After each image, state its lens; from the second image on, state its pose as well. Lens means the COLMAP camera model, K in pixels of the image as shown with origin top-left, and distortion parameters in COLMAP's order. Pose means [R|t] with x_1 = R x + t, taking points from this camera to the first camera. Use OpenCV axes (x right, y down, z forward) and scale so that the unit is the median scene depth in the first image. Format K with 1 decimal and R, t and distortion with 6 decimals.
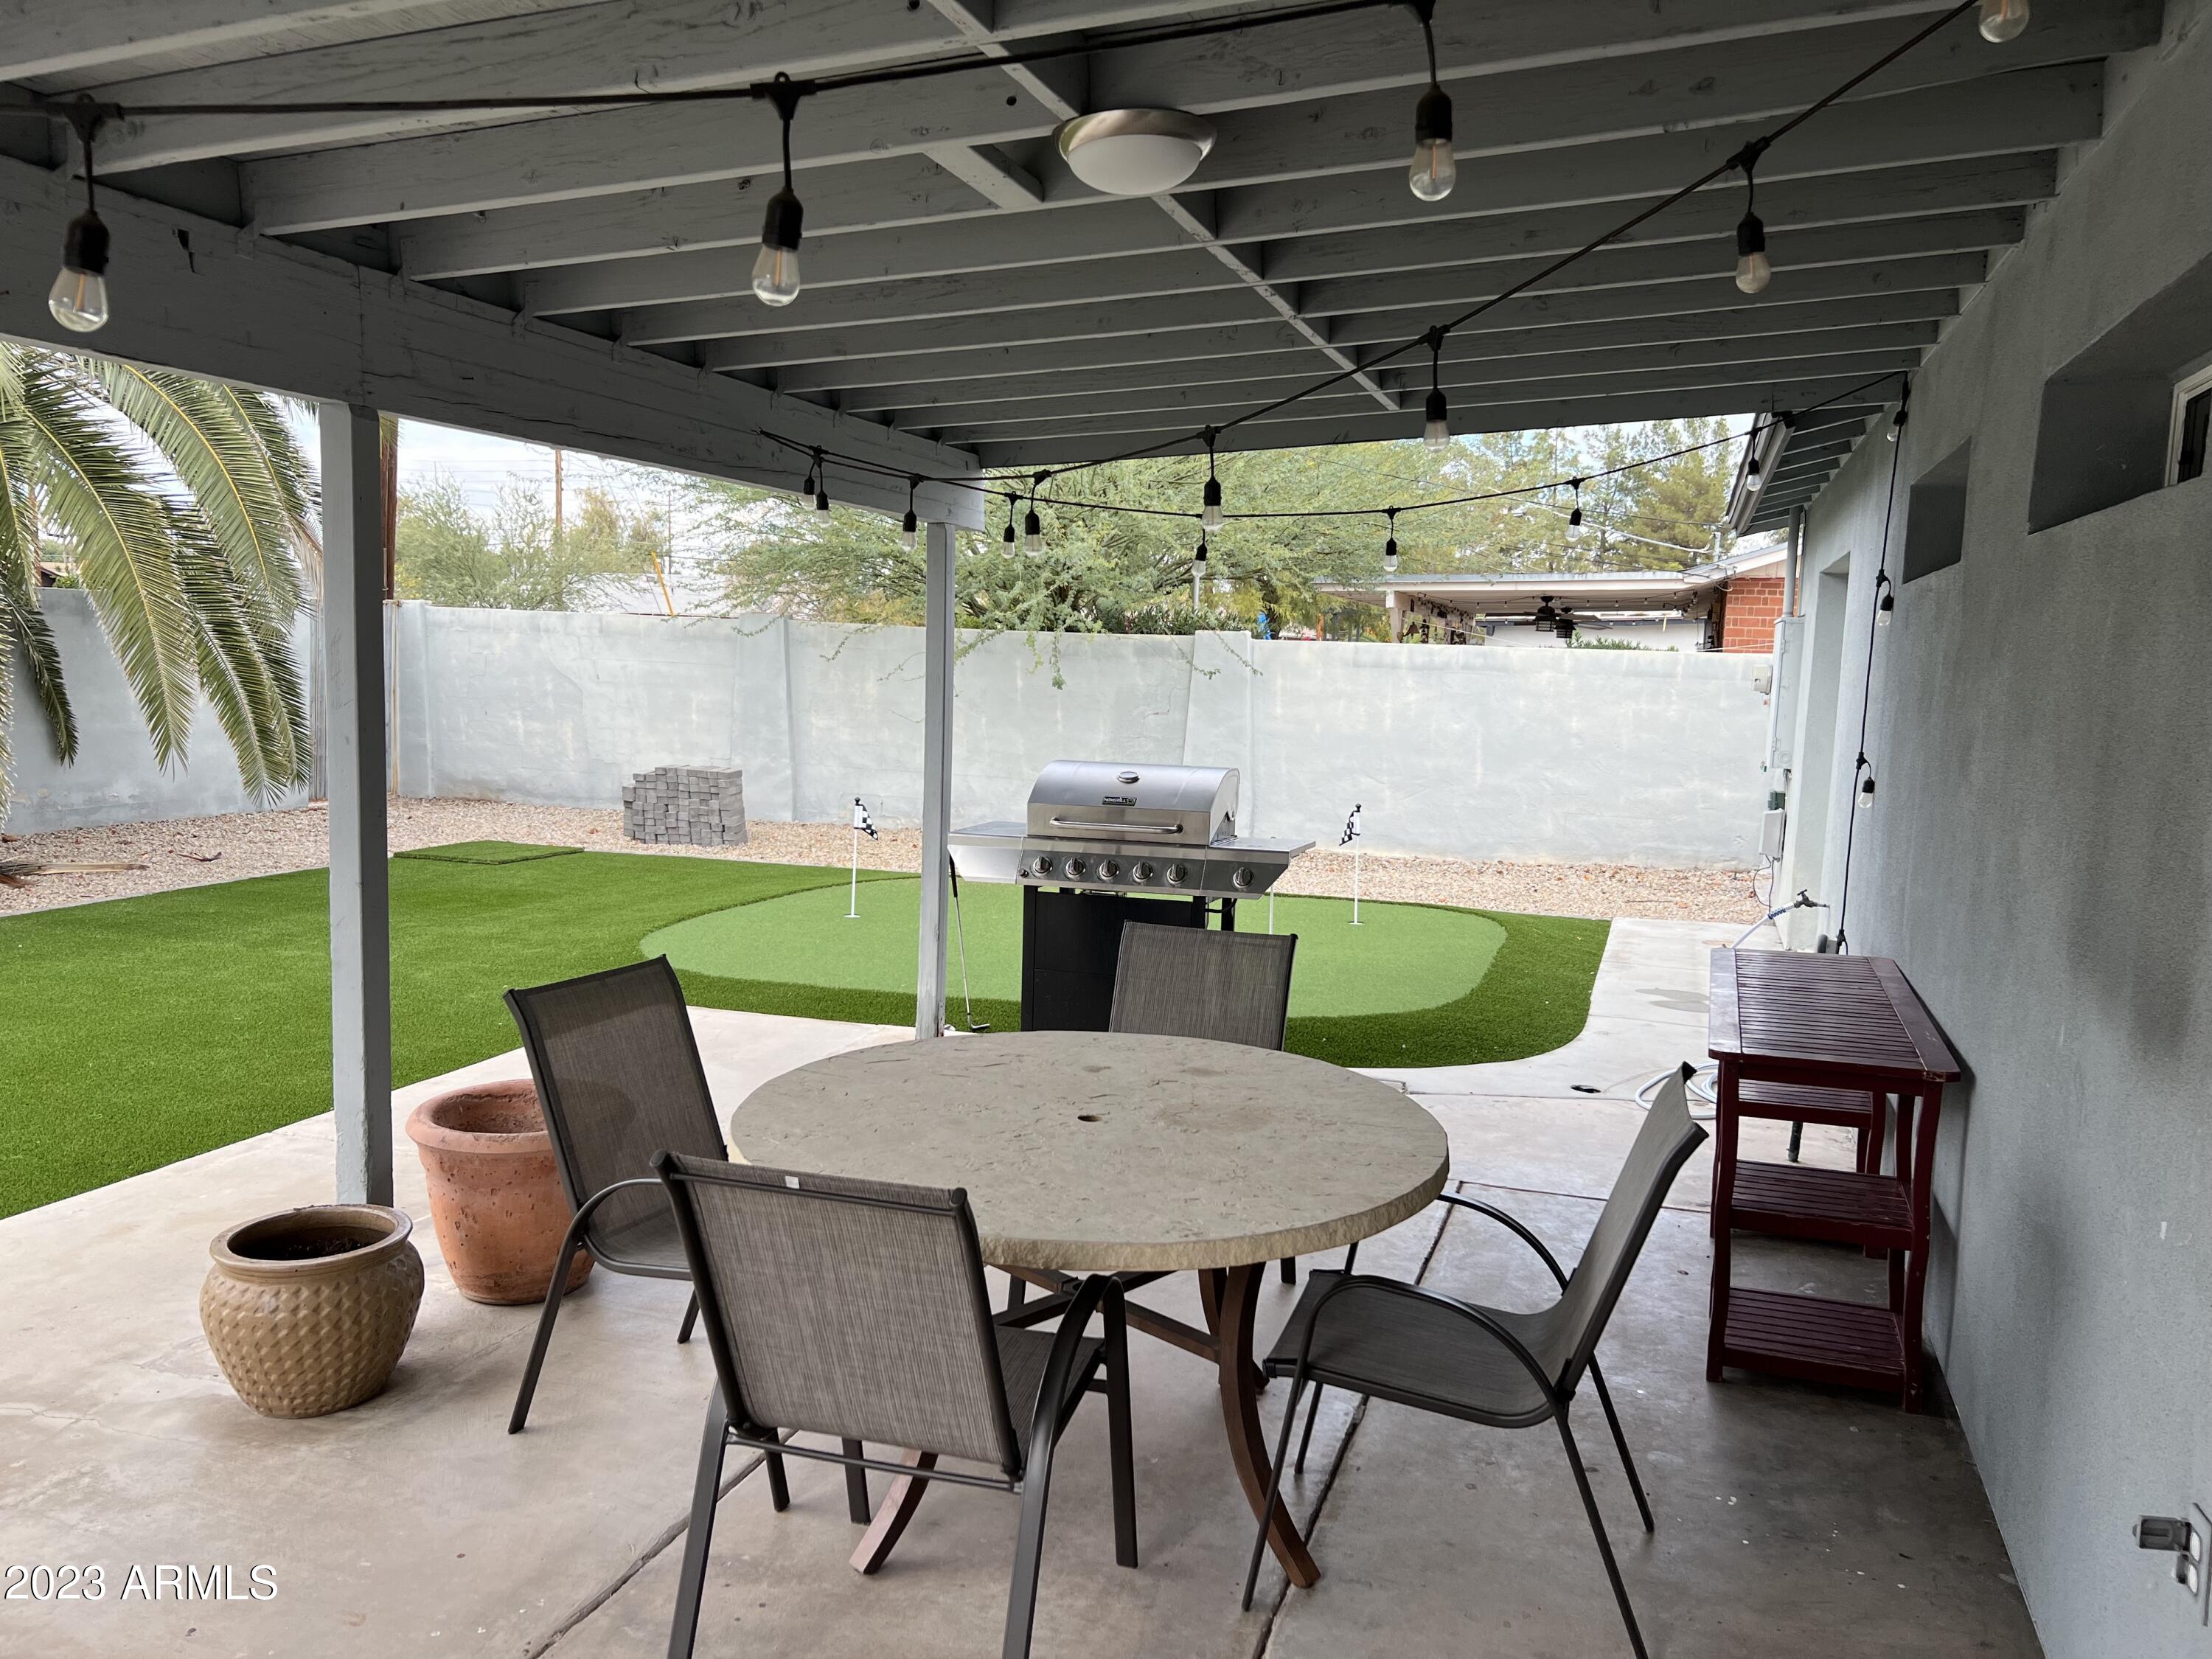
lens RADIAL K [[1659.4, 0, 1106.5], [0, 1659.4, 839.0], [0, 0, 1]] dist [0.056629, -0.059623]
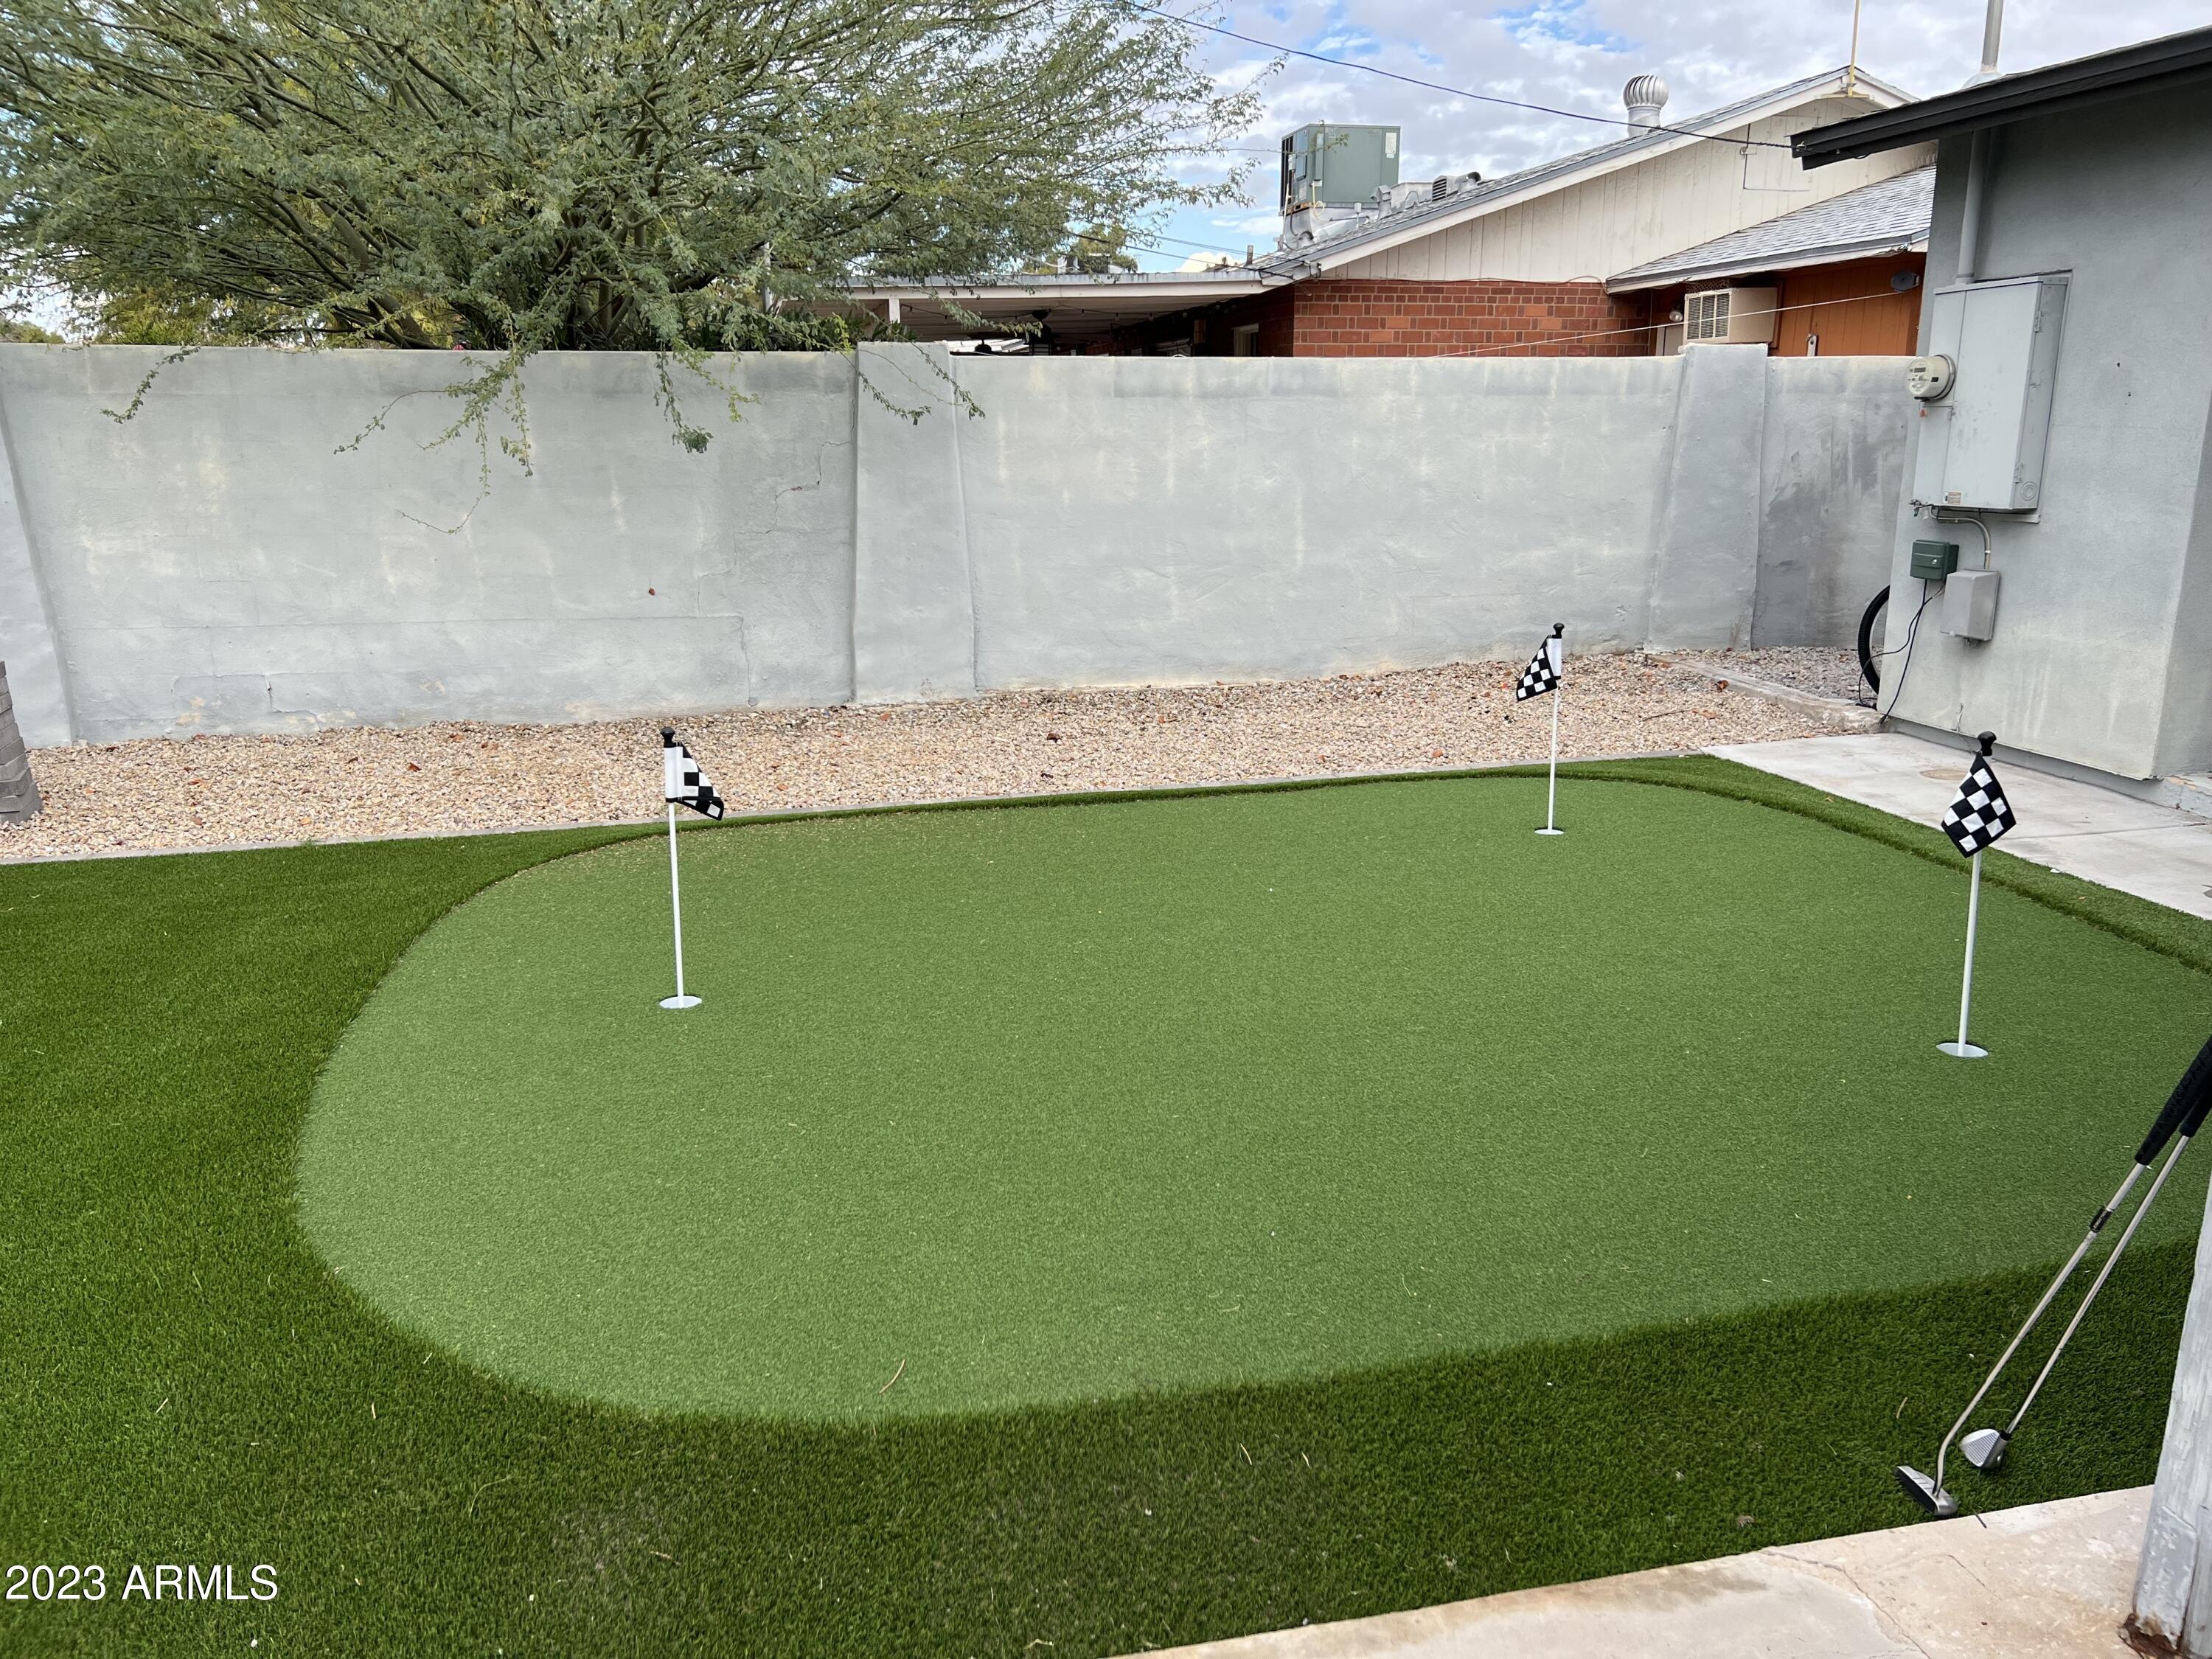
lens RADIAL K [[1659.4, 0, 1097.2], [0, 1659.4, 841.7], [0, 0, 1]] dist [0.056629, -0.059623]
pose [[0.858248, -0.162770, 0.486741, -0.410066], [0.093371, 0.982069, 0.163775, -0.085073], [-0.504671, -0.095113, 0.858057, 0.905487]]
